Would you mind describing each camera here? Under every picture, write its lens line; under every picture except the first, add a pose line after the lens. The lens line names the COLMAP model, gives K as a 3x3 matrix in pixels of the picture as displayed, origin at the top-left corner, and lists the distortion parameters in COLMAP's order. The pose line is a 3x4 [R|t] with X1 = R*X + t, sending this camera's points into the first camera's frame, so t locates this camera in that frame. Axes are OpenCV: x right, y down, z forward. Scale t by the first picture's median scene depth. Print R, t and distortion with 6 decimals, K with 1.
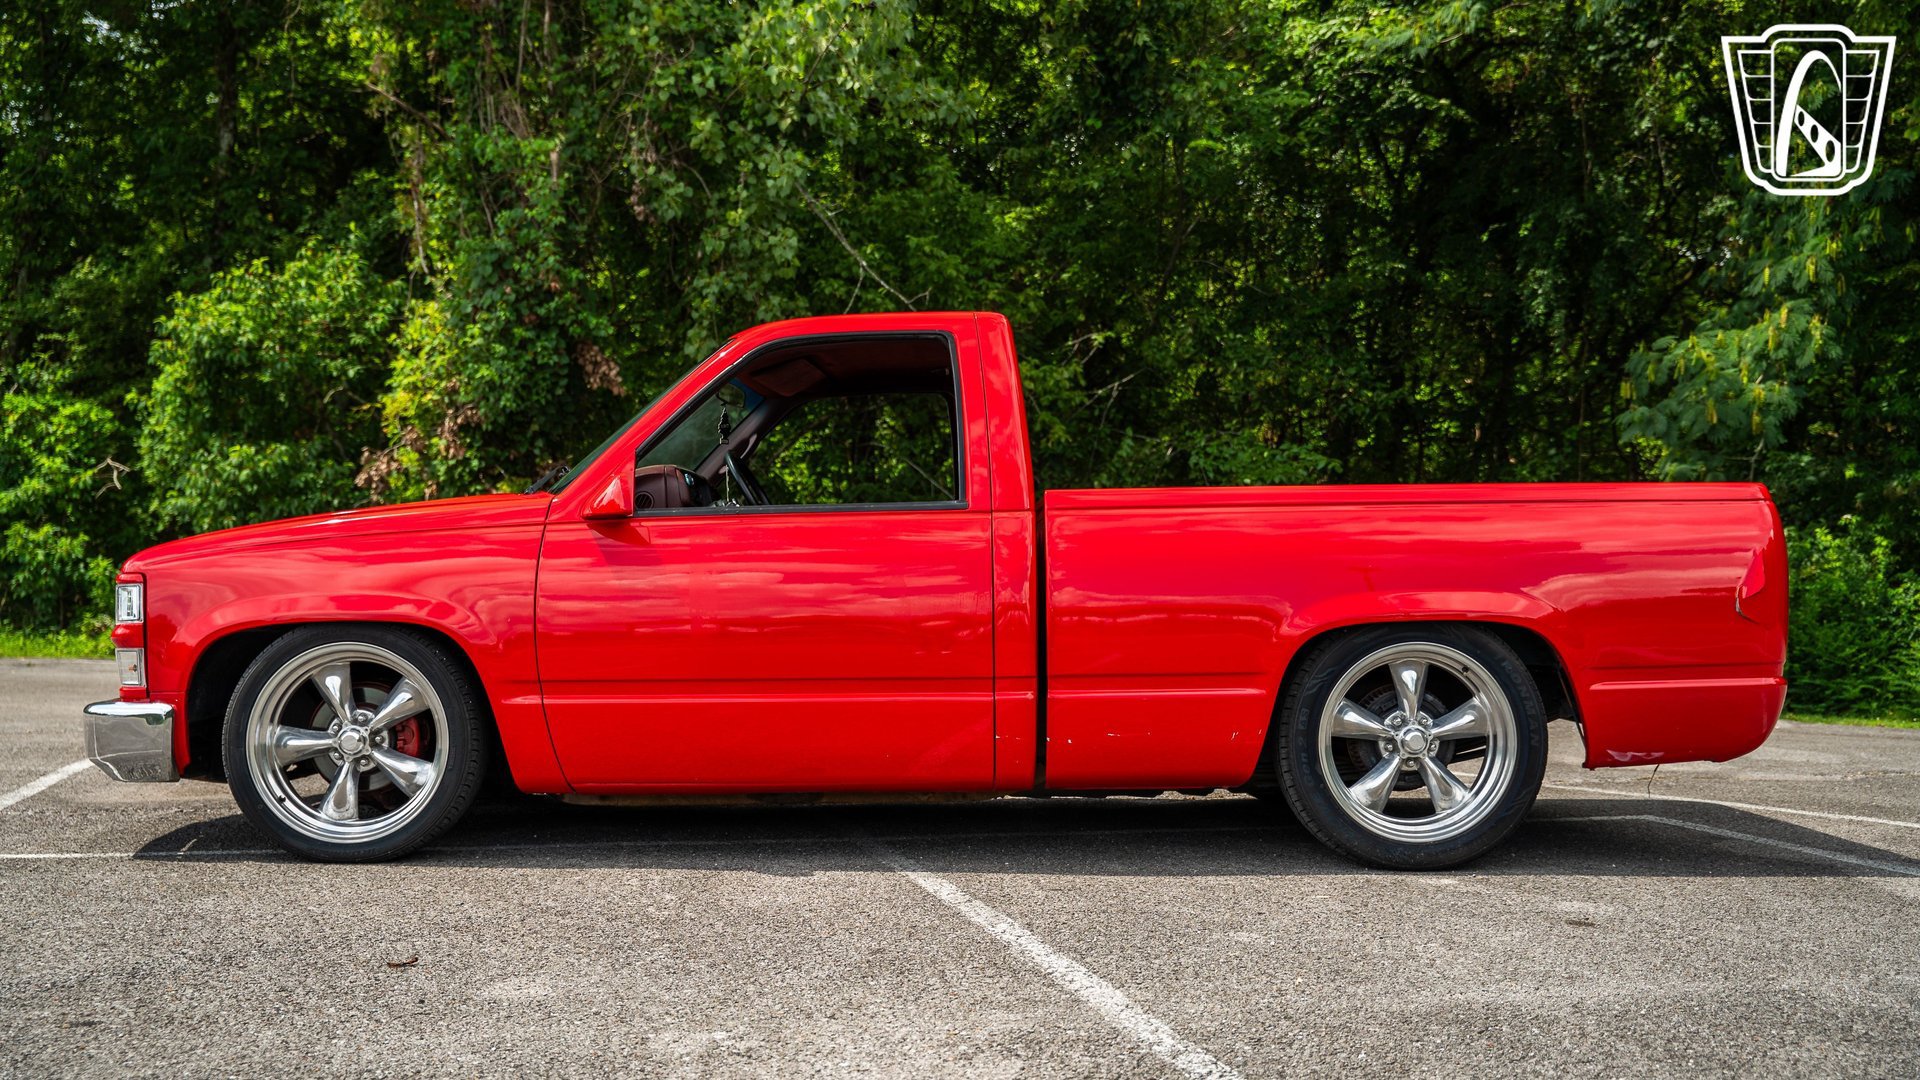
lens RADIAL K [[1872.0, 0, 969.9], [0, 1872.0, 529.5], [0, 0, 1]] dist [-0.067216, 0.204438]
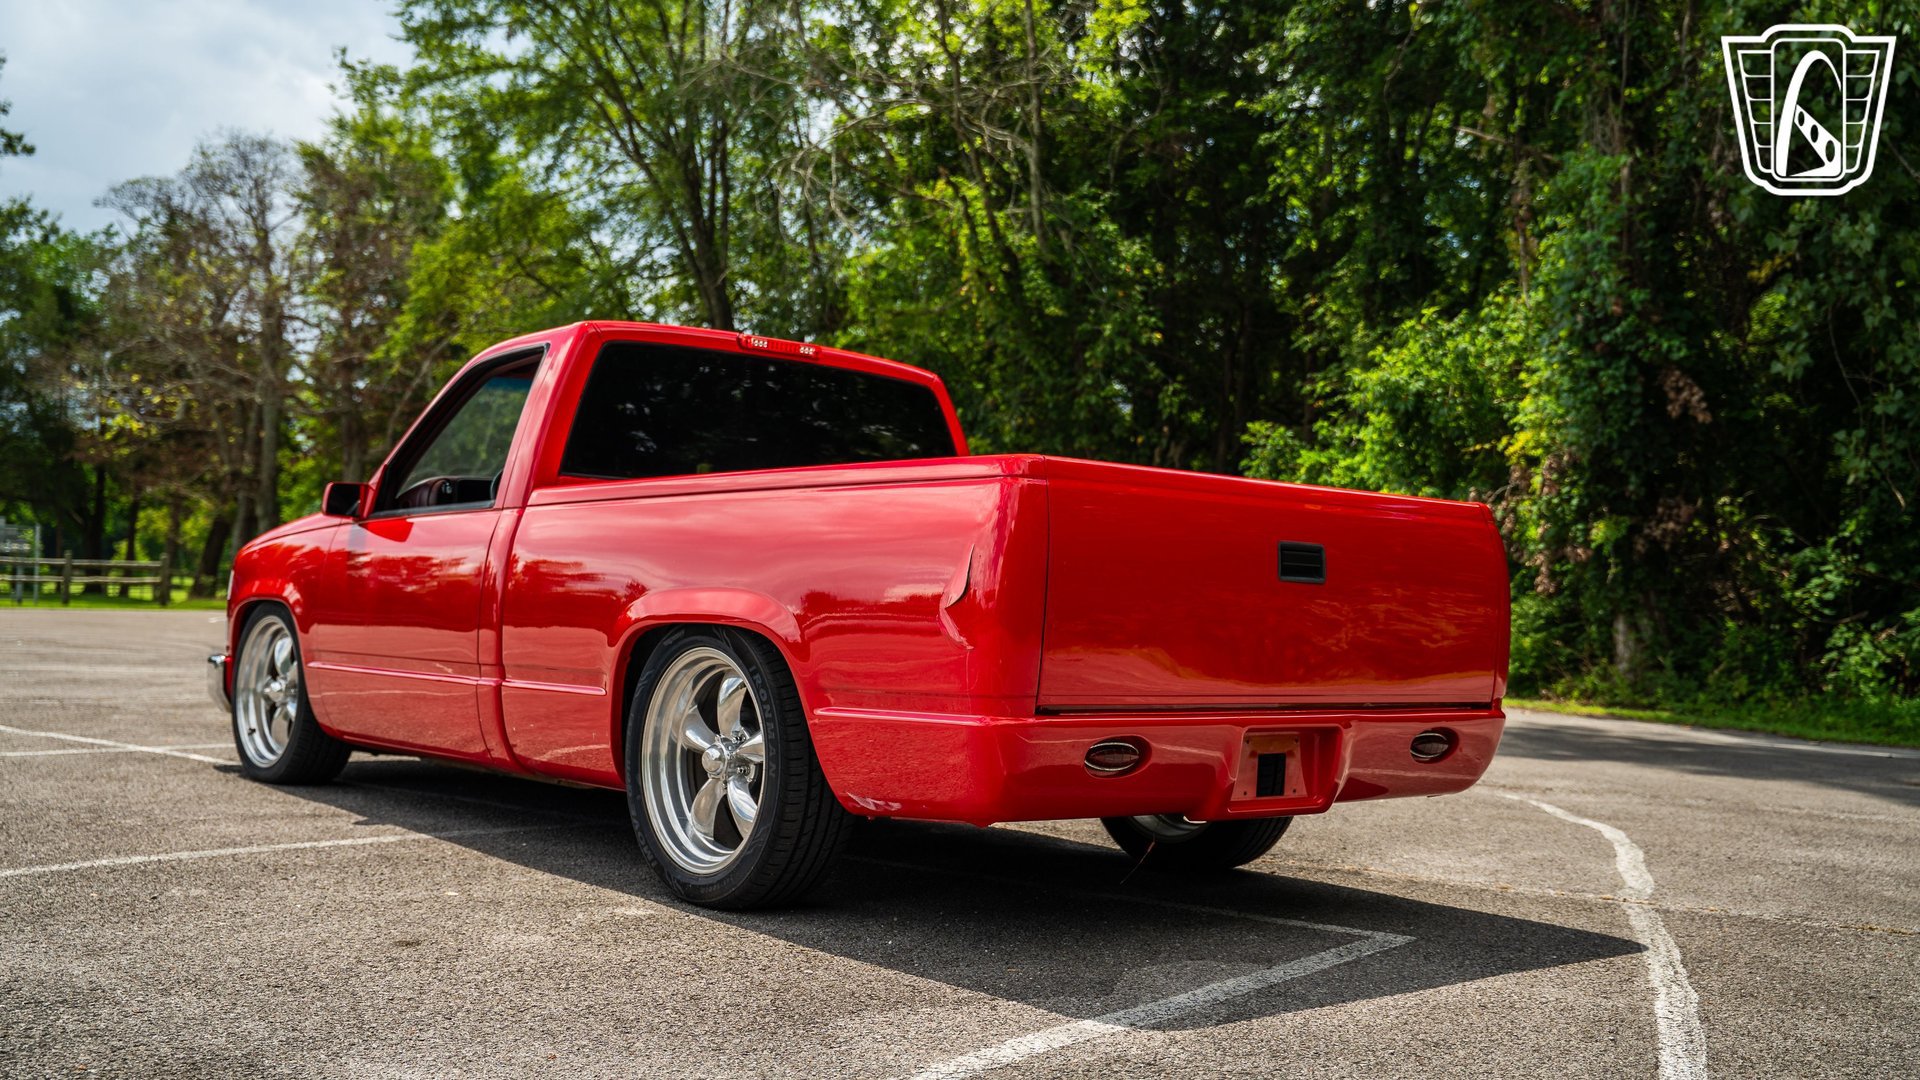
lens RADIAL K [[1874.6, 0, 961.1], [0, 1874.6, 551.0], [0, 0, 1]] dist [-0.074091, 0.210146]
pose [[0.641455, -0.000469, -0.767161, 0.276724], [-0.013704, 0.999833, -0.012070, 0.006373], [0.767038, 0.018256, 0.641342, 0.143774]]
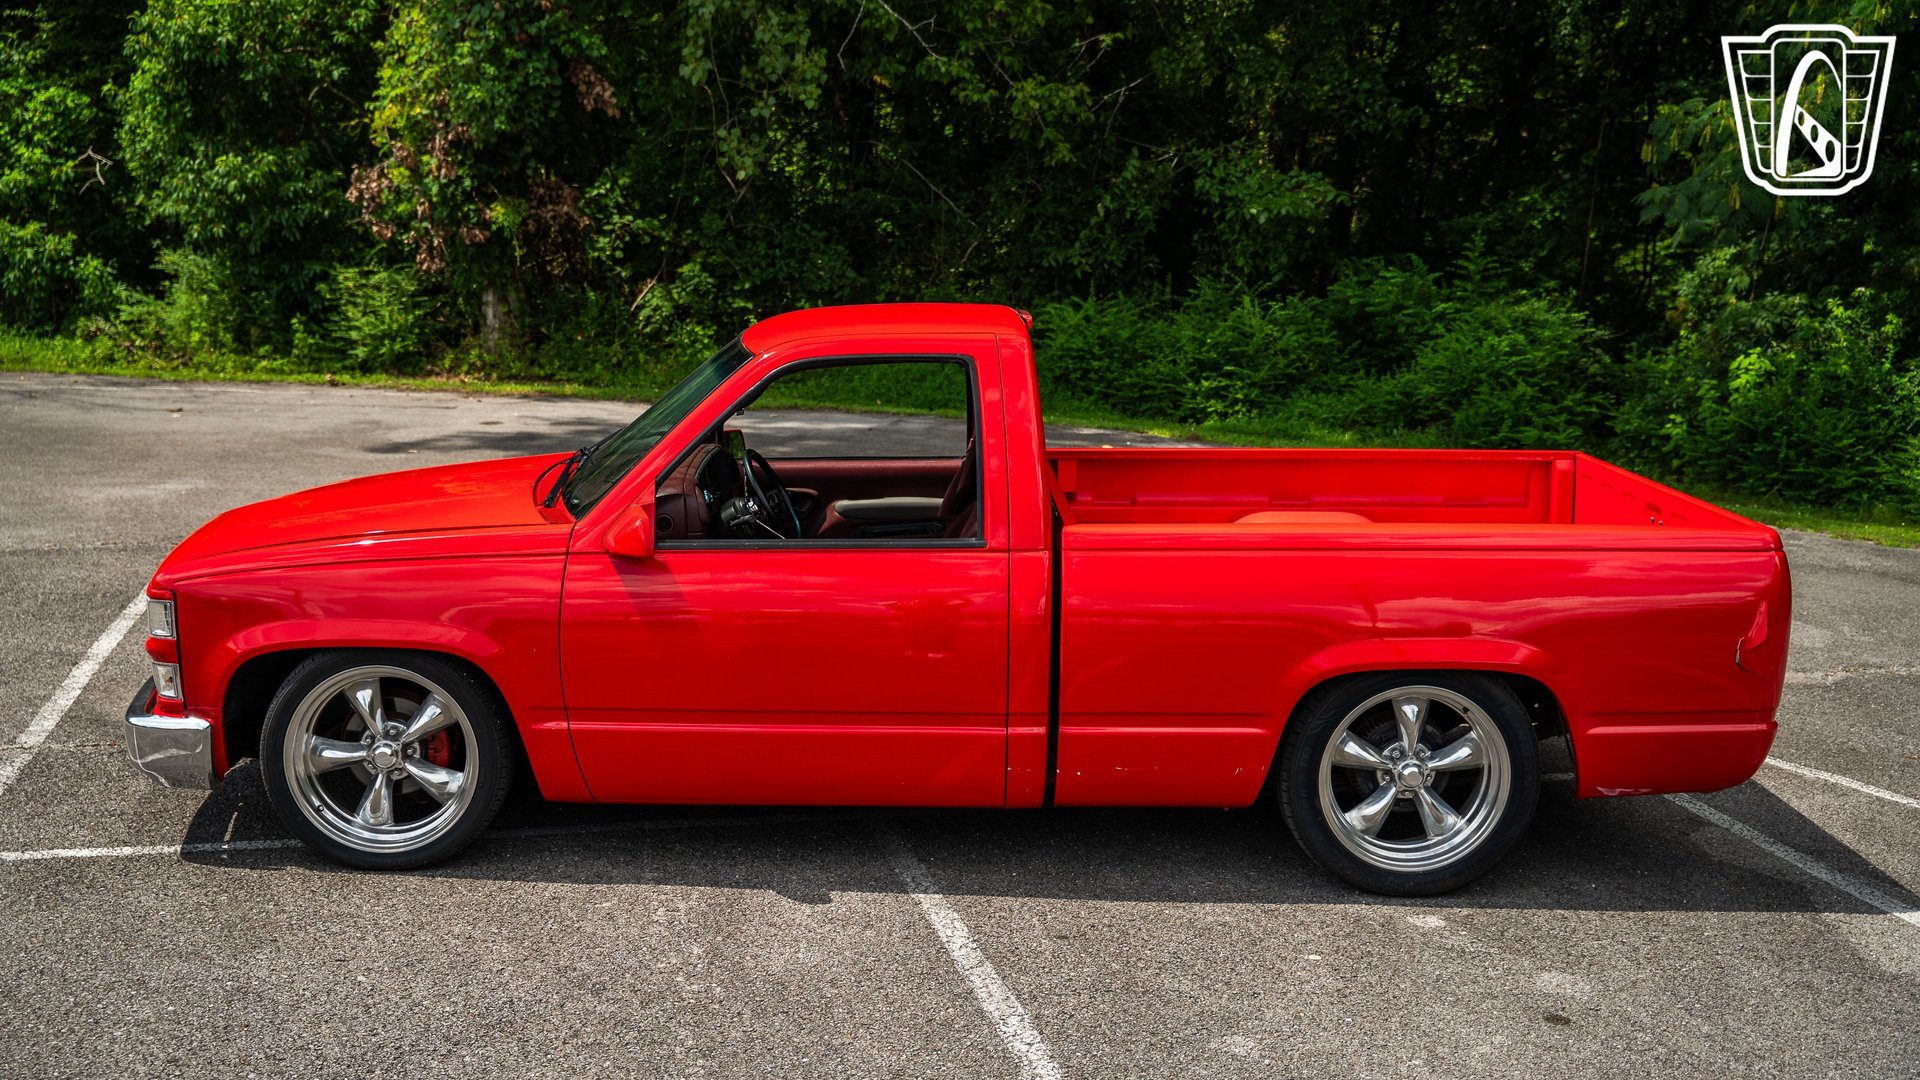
lens RADIAL K [[1878.8, 0, 956.5], [0, 1878.8, 520.7], [0, 0, 1]] dist [-0.078455, 0.235629]
pose [[0.999791, 0.020458, -0.000069, -0.004678], [-0.020038, 0.979940, 0.198283, -0.062745], [0.004124, -0.198240, 0.980145, 0.002720]]
